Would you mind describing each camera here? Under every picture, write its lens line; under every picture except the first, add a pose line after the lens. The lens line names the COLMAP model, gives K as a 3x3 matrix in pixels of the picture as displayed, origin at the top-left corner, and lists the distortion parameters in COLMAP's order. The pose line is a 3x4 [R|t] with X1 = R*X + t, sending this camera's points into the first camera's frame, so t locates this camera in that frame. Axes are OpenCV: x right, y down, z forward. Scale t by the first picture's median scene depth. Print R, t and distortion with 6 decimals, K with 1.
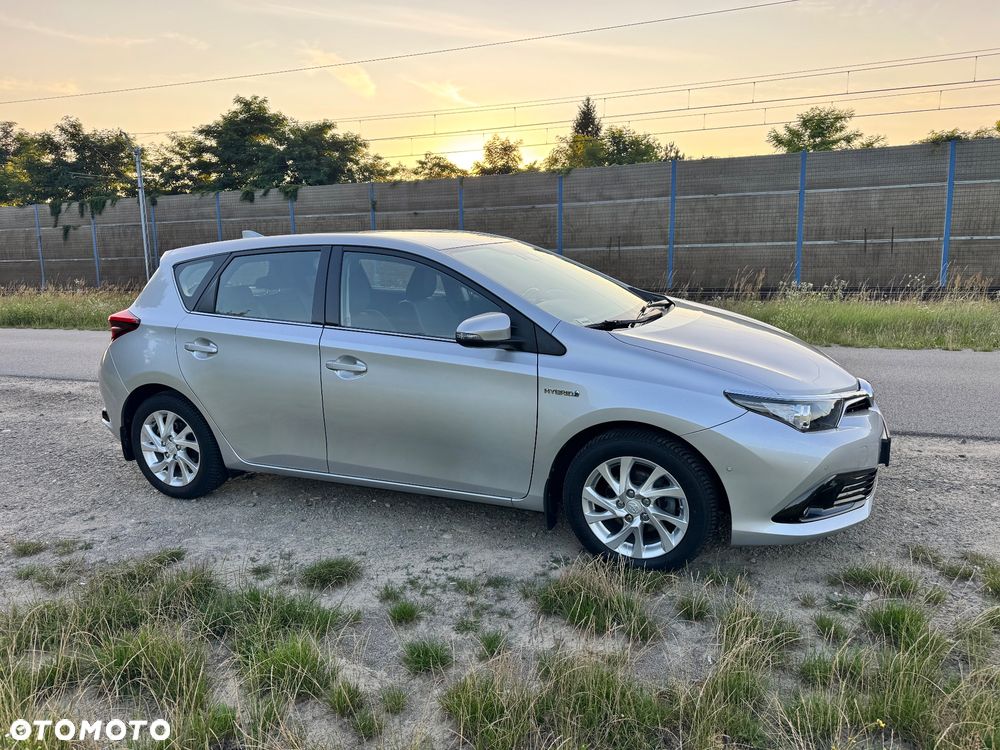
lens RADIAL K [[704.4, 0, 496.5], [0, 704.4, 376.4], [0, 0, 1]] dist [0.062422, -0.077450]
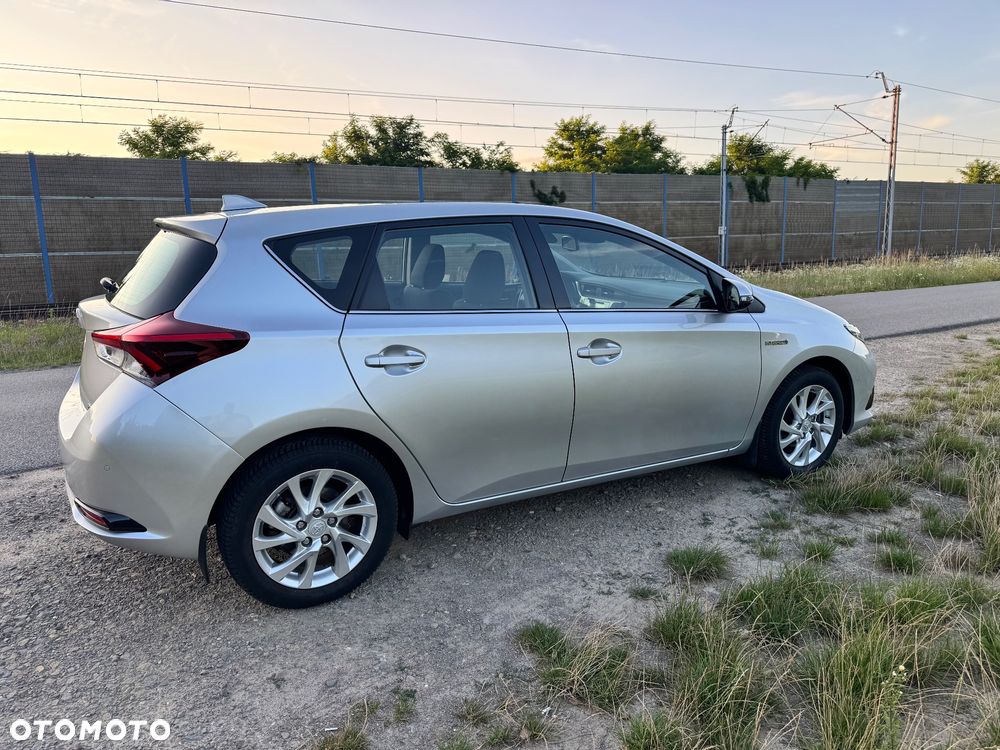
lens RADIAL K [[701.9, 0, 499.0], [0, 701.9, 379.5], [0, 0, 1]] dist [0.101607, -0.142747]
pose [[0.602465, -0.141402, 0.785520, -0.099210], [0.152139, 0.986482, 0.060892, -0.005246], [-0.783512, 0.082823, 0.615833, 0.055468]]
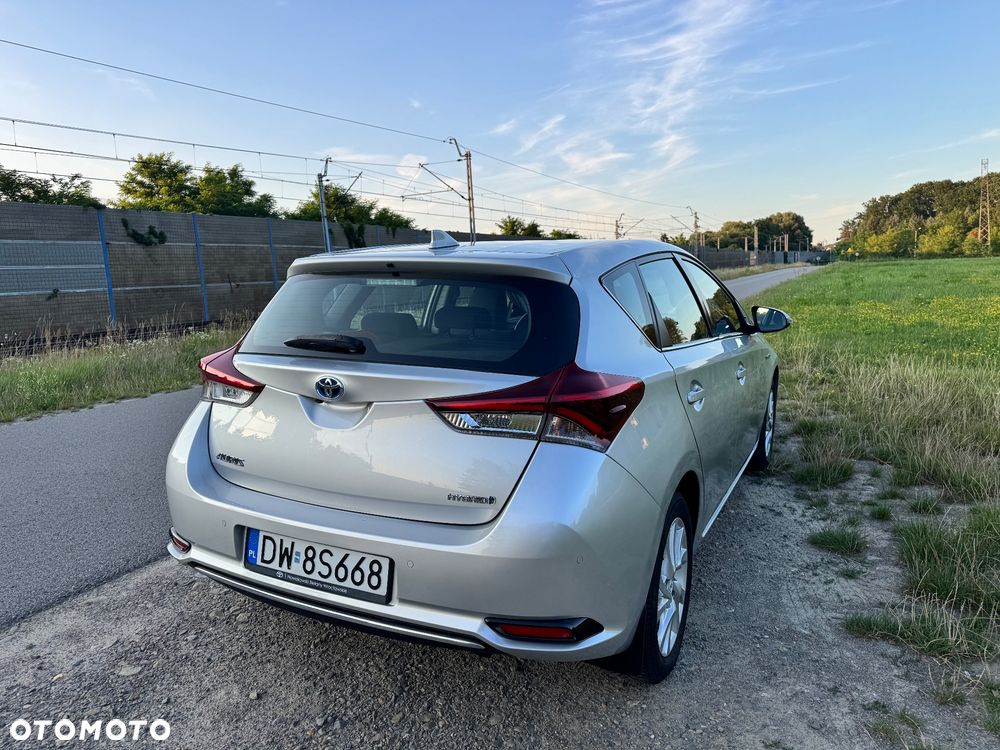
lens RADIAL K [[704.4, 0, 496.5], [0, 704.4, 376.4], [0, 0, 1]] dist [0.062422, -0.077450]
pose [[0.061722, -0.123982, 0.990363, -0.121352], [0.219323, 0.969687, 0.107725, -0.018985], [-0.973698, 0.210561, 0.087043, 0.124359]]
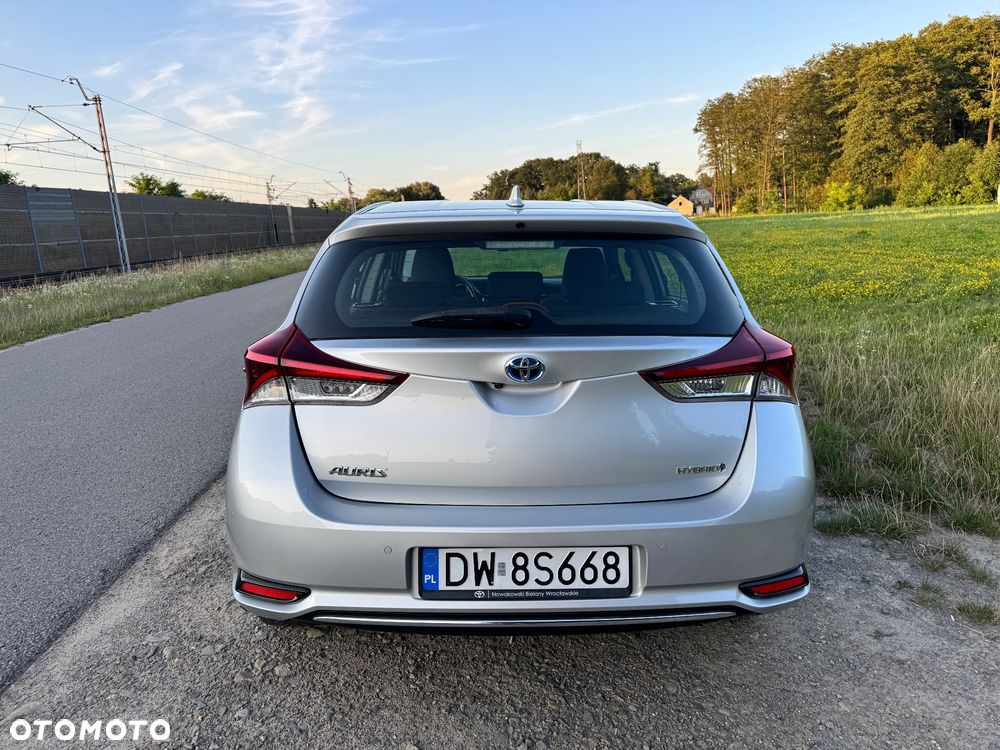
lens RADIAL K [[703.1, 0, 498.5], [0, 703.1, 379.5], [0, 0, 1]] dist [0.064635, -0.078529]
pose [[-0.410034, -0.155629, 0.898694, -0.108356], [0.217219, 0.940320, 0.261944, -0.027839], [-0.885826, 0.302620, -0.351758, 0.163738]]
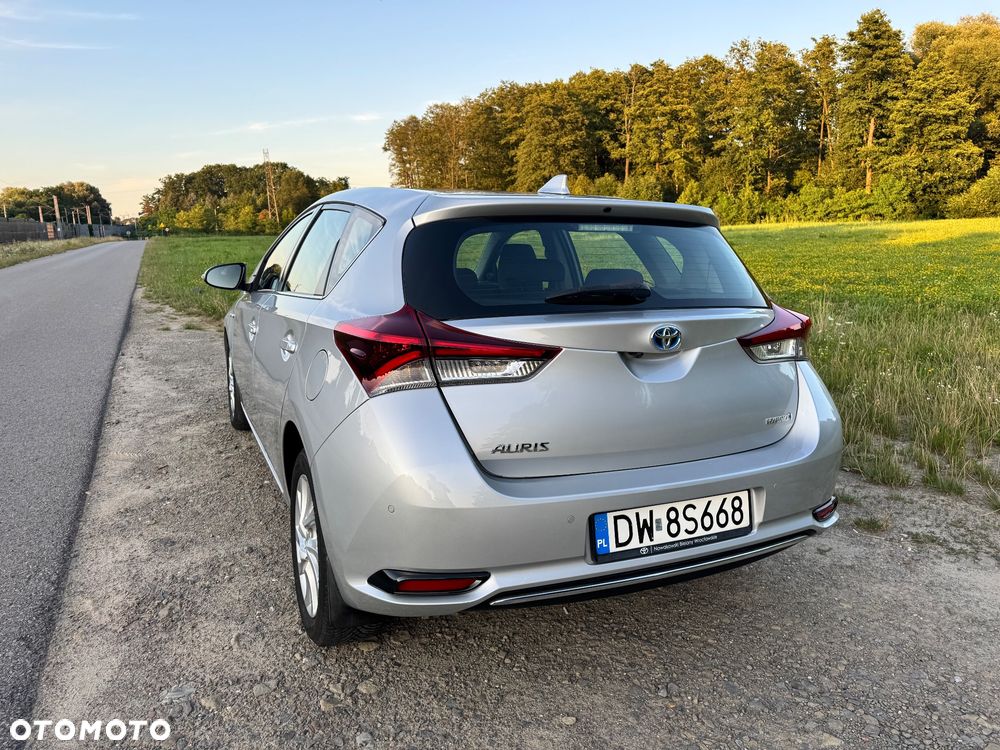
lens RADIAL K [[701.9, 0, 499.0], [0, 701.9, 379.5], [0, 0, 1]] dist [0.101607, -0.142747]
pose [[-0.747558, -0.103845, 0.656029, -0.090036], [0.152526, 0.934467, 0.321726, -0.031643], [-0.646446, 0.340571, -0.682729, 0.191761]]
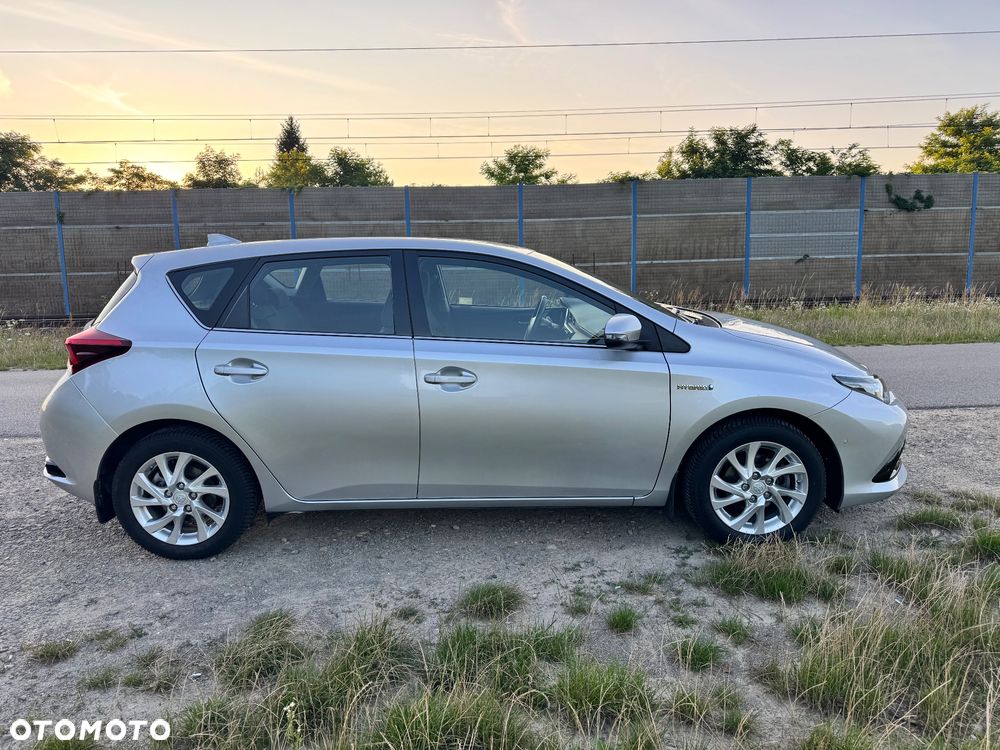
lens RADIAL K [[704.4, 0, 496.5], [0, 704.4, 376.4], [0, 0, 1]] dist [0.062422, -0.077450]
pose [[0.912643, -0.058331, 0.404574, -0.053013], [0.071169, 0.997324, -0.016751, 0.000244], [-0.402514, 0.044080, 0.914352, 0.013202]]
